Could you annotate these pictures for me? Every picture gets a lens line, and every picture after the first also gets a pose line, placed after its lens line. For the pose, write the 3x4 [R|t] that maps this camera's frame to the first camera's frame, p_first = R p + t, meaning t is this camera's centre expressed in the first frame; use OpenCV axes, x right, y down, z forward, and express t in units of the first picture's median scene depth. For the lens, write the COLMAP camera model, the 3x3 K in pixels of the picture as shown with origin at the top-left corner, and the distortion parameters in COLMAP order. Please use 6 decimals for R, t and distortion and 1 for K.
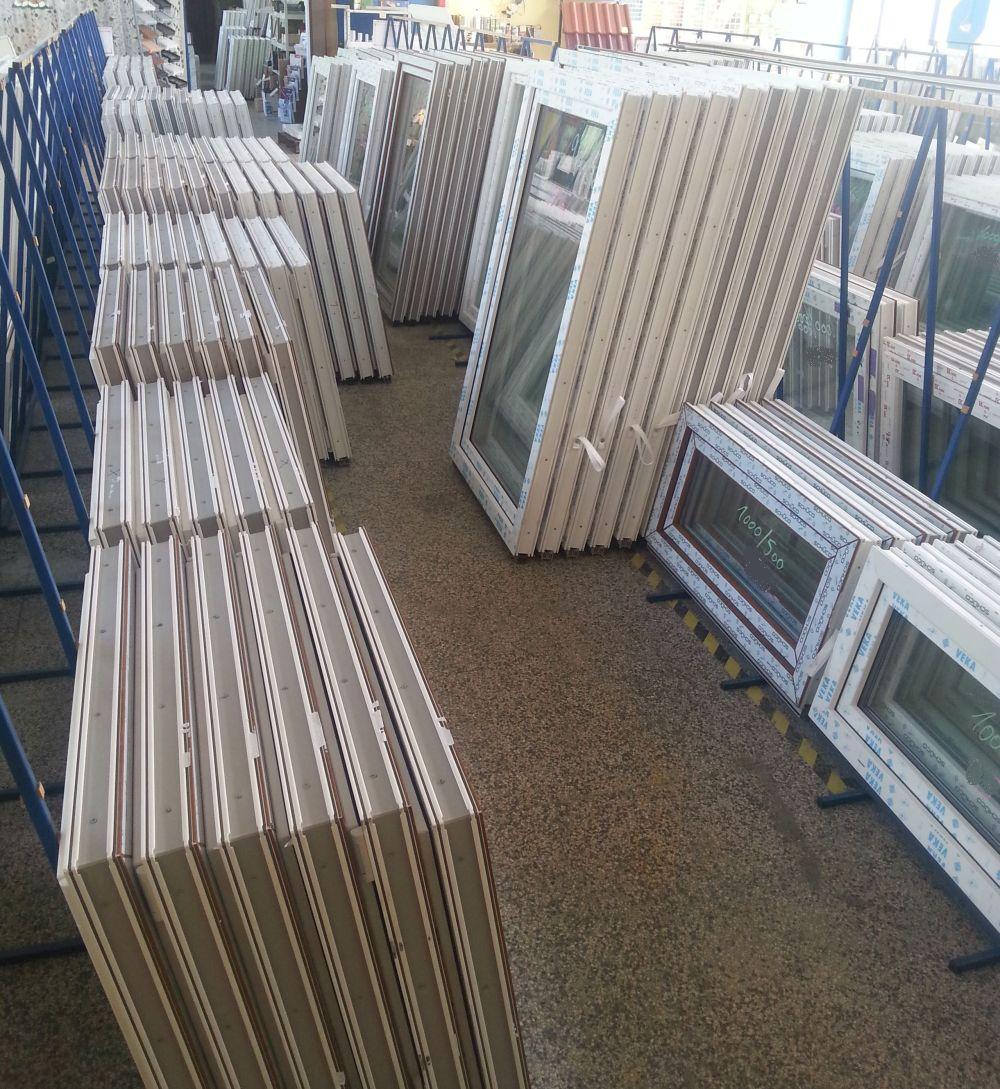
lens RADIAL K [[1109.6, 0, 500.8], [0, 1109.6, 539.6], [0, 0, 1]] dist [0.023557, 0.000000]
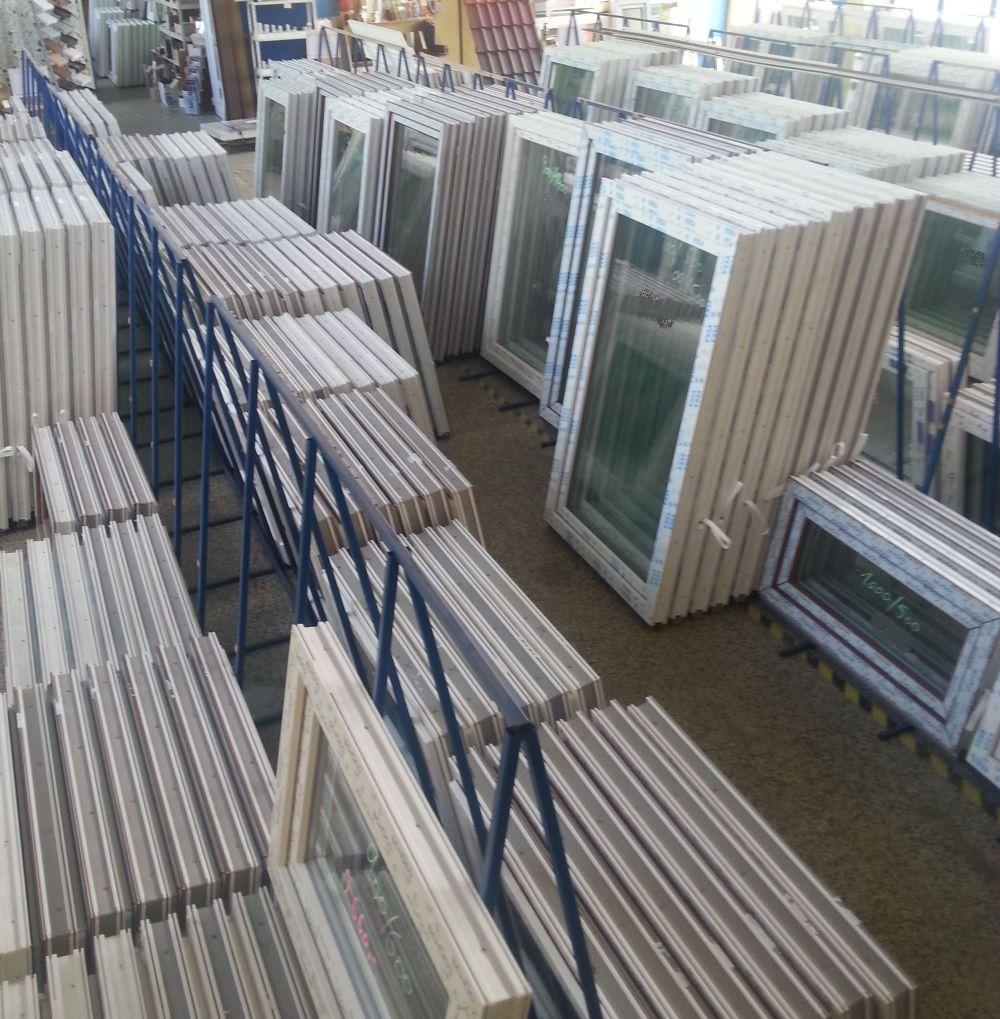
lens RADIAL K [[1103.6, 0, 498.8], [0, 1103.6, 514.7], [0, 0, 1]] dist [0.020068, 0.000000]
pose [[0.986797, -0.127859, 0.099420, -0.241341], [0.121714, 0.990394, 0.065617, -0.192819], [-0.106855, -0.052650, 0.992880, -0.088369]]
